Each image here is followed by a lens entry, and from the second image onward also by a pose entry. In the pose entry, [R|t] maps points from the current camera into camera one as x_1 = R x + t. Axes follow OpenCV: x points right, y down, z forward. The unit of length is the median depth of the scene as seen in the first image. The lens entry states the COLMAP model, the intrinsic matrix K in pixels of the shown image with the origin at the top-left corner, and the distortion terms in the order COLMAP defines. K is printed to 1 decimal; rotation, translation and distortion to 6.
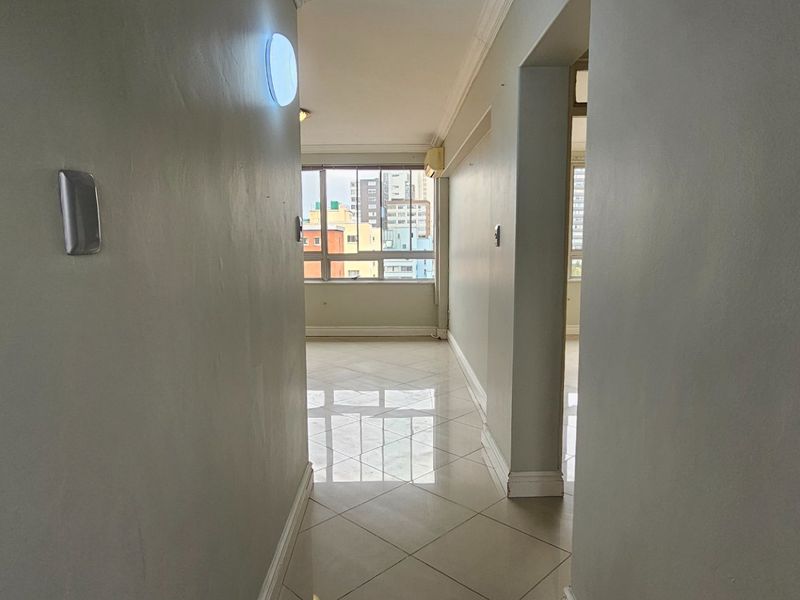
lens RADIAL K [[519.5, 0, 400.0], [0, 519.5, 300.0], [0, 0, 1]] dist [0.001036, -0.000577]
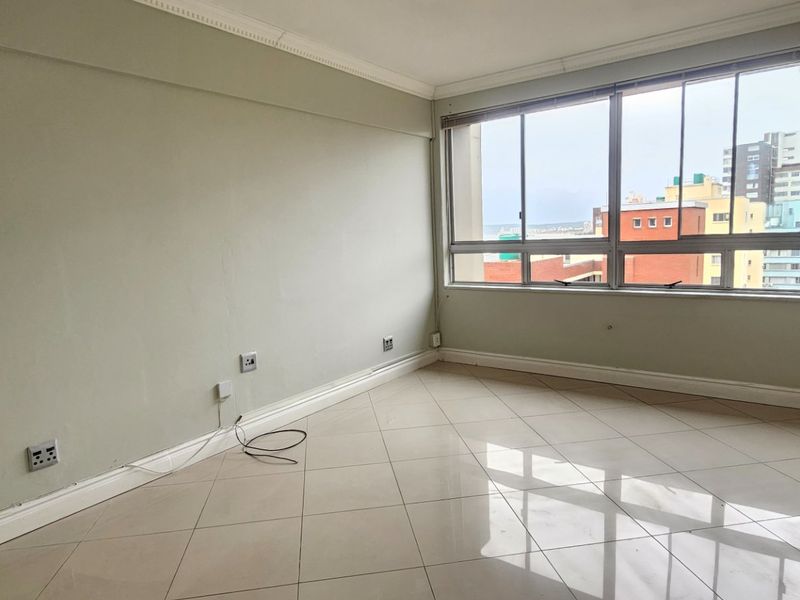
lens RADIAL K [[519.5, 0, 400.0], [0, 519.5, 300.0], [0, 0, 1]] dist [0.001036, -0.000577]
pose [[0.800907, 0.050605, -0.596647, 0.011805], [-0.032643, 0.998631, 0.040882, -0.038261], [0.597899, -0.013266, 0.801462, 0.377018]]
